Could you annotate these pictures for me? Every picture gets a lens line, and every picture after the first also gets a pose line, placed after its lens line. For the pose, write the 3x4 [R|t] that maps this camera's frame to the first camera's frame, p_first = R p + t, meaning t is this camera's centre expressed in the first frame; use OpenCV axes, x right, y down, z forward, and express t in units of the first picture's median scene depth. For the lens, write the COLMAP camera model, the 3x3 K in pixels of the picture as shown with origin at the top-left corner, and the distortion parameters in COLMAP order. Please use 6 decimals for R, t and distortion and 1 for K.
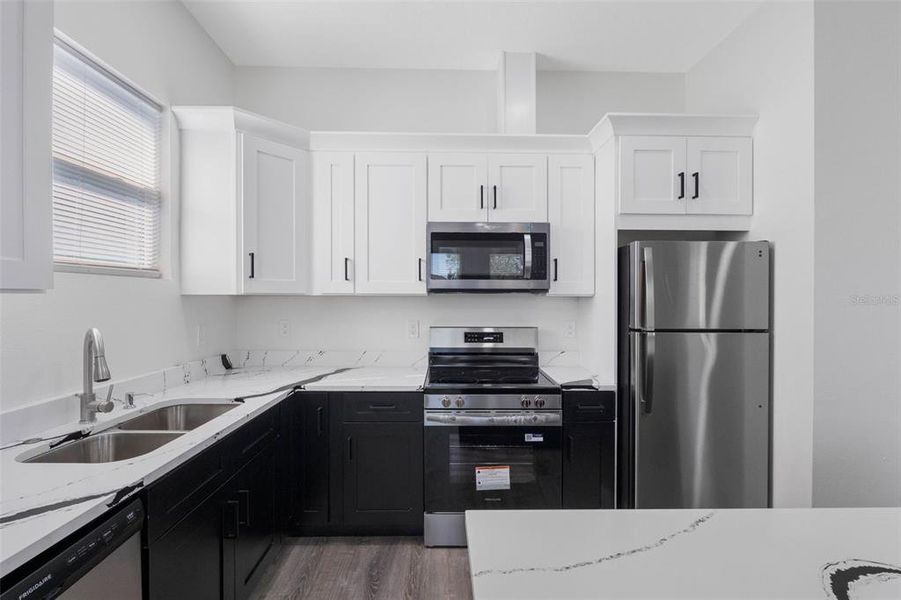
lens RADIAL K [[398.3, 0, 443.5], [0, 398.3, 300.0], [0, 0, 1]] dist [-0.000428, -0.000177]
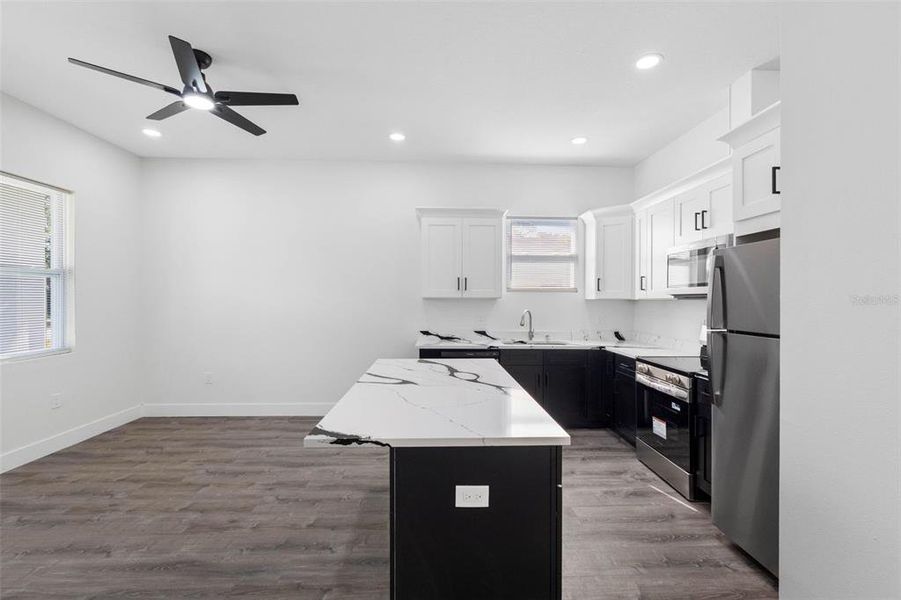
lens RADIAL K [[398.3, 0, 454.8], [0, 398.3, 297.6], [0, 0, 1]] dist [-0.000428, -0.000177]
pose [[0.032690, -0.005441, -0.999451, 1.370827], [-0.017617, 0.999827, -0.006019, 0.004223], [0.999310, 0.017804, 0.032588, 0.193423]]
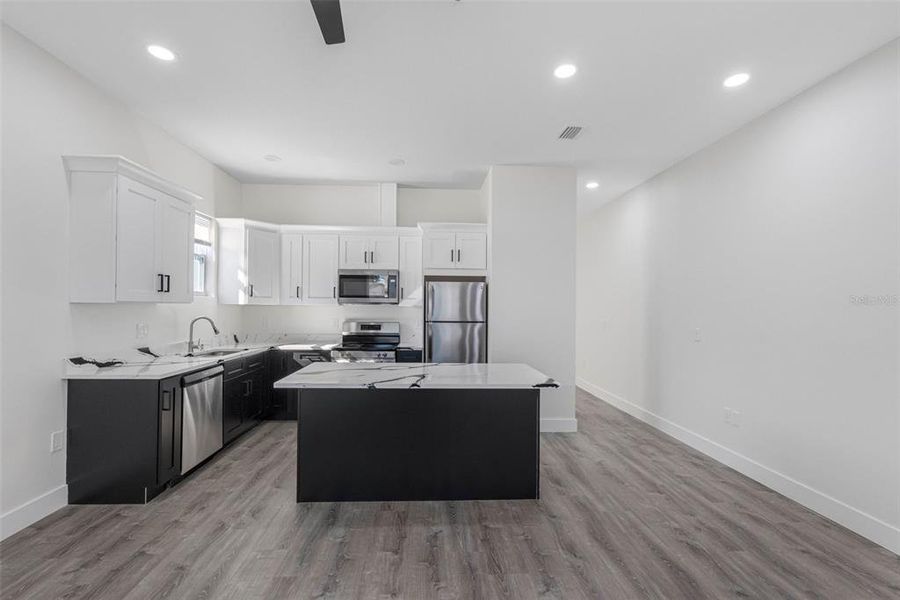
lens RADIAL K [[397.8, 0, 437.1], [0, 397.8, 305.8], [0, 0, 1]] dist [-0.000428, -0.000177]
pose [[0.999712, 0.007827, 0.022681, 0.428928], [-0.007490, 0.999861, -0.014876, 0.016655], [-0.022795, 0.014702, 0.999632, -1.058741]]
